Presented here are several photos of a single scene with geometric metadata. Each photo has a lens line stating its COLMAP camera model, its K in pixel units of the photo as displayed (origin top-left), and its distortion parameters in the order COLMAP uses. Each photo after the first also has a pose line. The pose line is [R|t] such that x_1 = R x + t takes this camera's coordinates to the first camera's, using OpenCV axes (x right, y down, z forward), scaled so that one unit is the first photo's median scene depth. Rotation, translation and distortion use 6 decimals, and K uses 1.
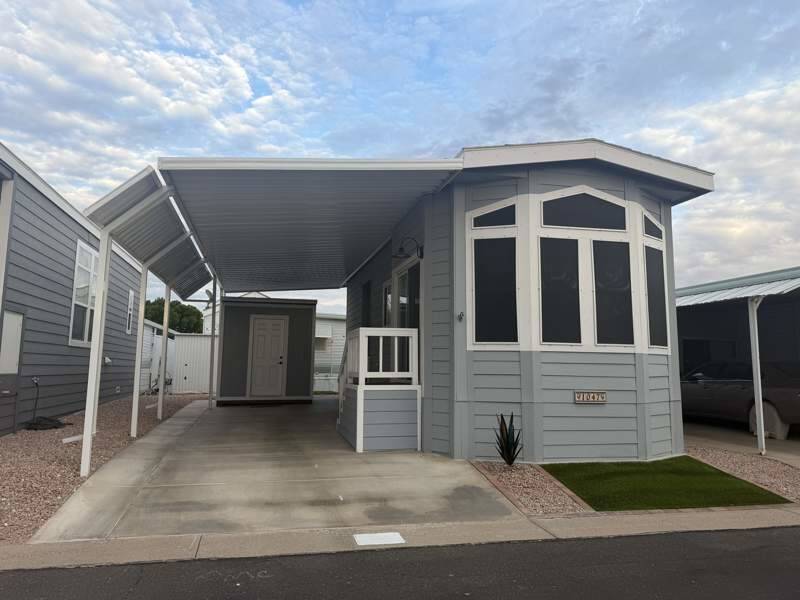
lens RADIAL K [[564.8, 0, 399.5], [0, 564.8, 287.1], [0, 0, 1]] dist [0.090407, -0.123325]
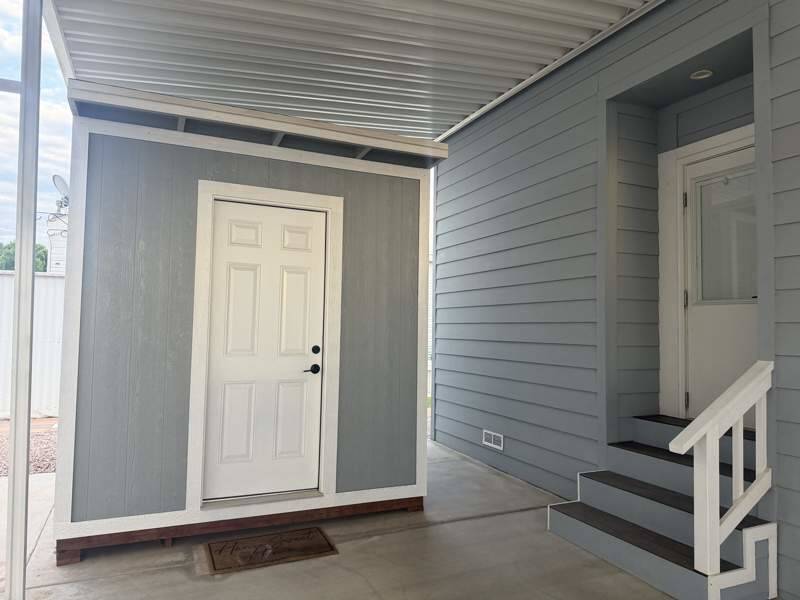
lens RADIAL K [[564.2, 0, 401.4], [0, 564.2, 298.7], [0, 0, 1]] dist [0.030542, 0.000651]
pose [[0.982273, 0.016828, 0.186697, -0.220079], [-0.034793, 0.995023, 0.093370, 0.073179], [-0.184197, -0.098211, 0.977970, 0.731791]]
